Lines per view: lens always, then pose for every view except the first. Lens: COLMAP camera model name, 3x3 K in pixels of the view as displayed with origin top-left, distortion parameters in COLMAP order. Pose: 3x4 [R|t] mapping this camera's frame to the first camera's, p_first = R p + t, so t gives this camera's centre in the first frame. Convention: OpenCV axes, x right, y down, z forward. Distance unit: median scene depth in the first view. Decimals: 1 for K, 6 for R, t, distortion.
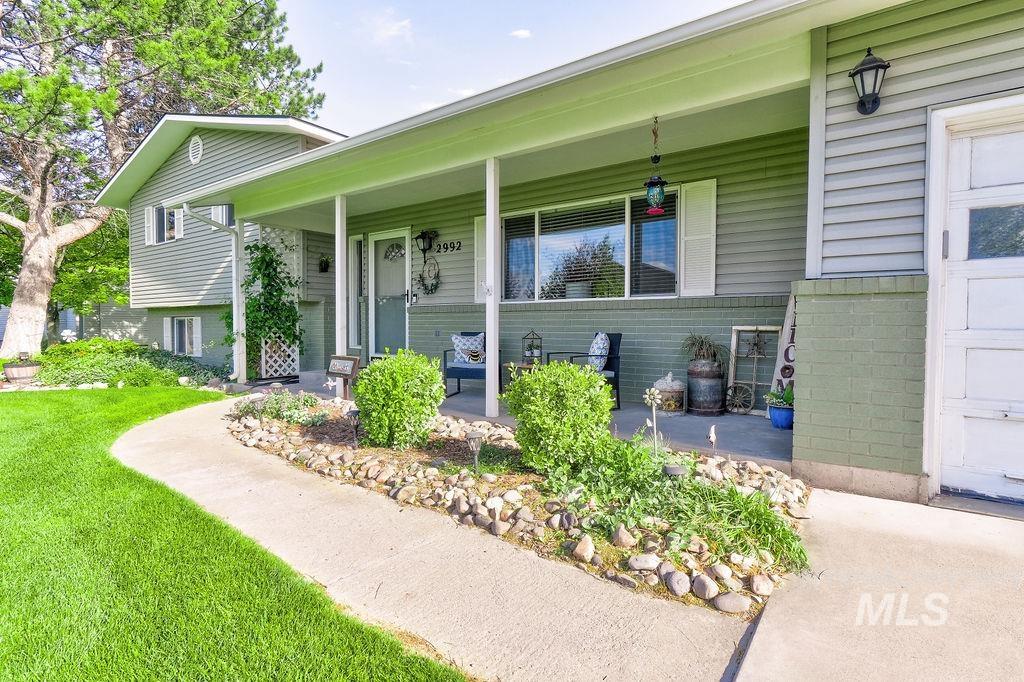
lens RADIAL K [[516.8, 0, 497.7], [0, 516.8, 339.9], [0, 0, 1]] dist [-0.001108, -0.000271]
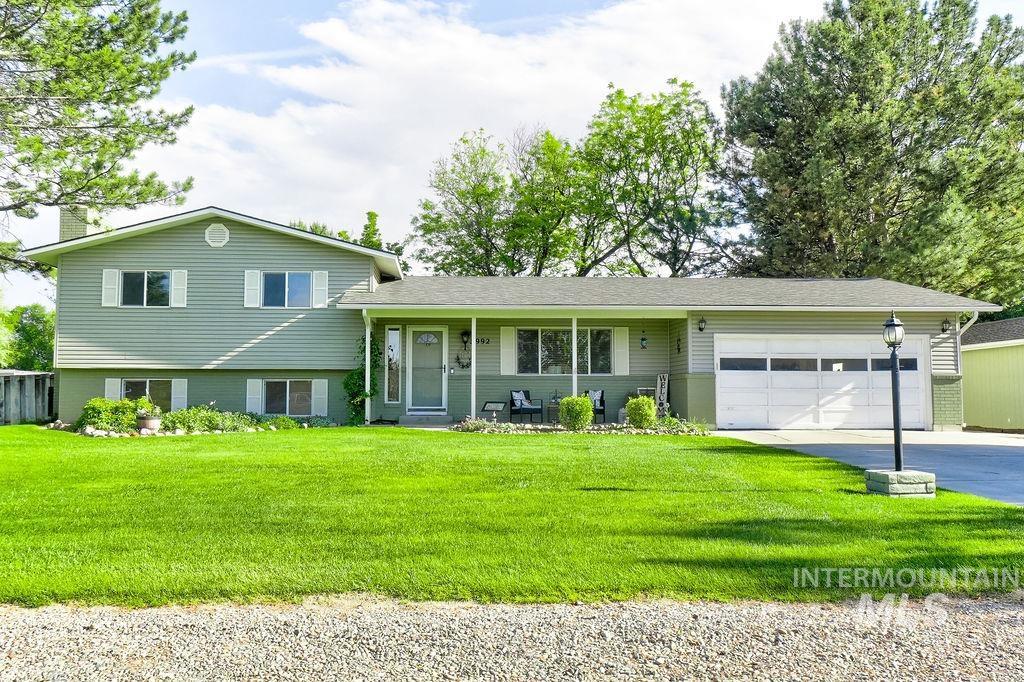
lens RADIAL K [[858.8, 0, 487.0], [0, 858.8, 338.1], [0, 0, 1]] dist [-0.005720, -0.001631]
pose [[0.779286, 0.046429, 0.624946, -1.805680], [0.016828, 0.995342, -0.094931, 0.076428], [-0.626442, 0.084495, 0.774875, -1.177857]]
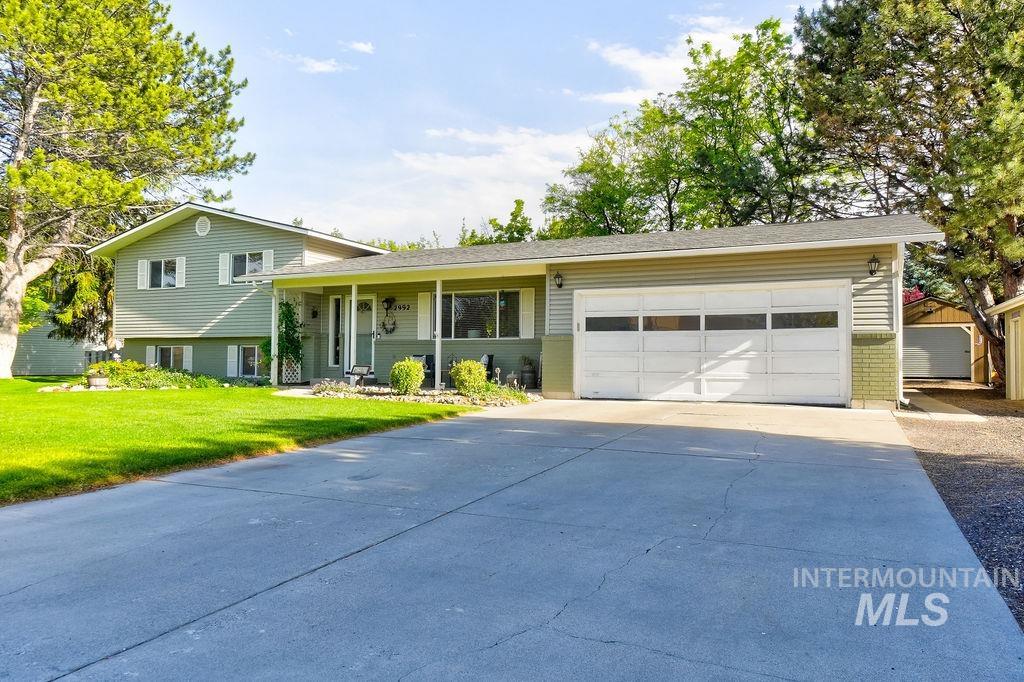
lens RADIAL K [[686.4, 0, 512.0], [0, 686.4, 341.0], [0, 0, 1]] dist [-0.002824, -0.000879]
pose [[0.976548, 0.012900, 0.214915, -0.225542], [0.000130, 0.998168, -0.060504, 0.075033], [-0.215302, 0.059113, 0.974757, -1.338343]]
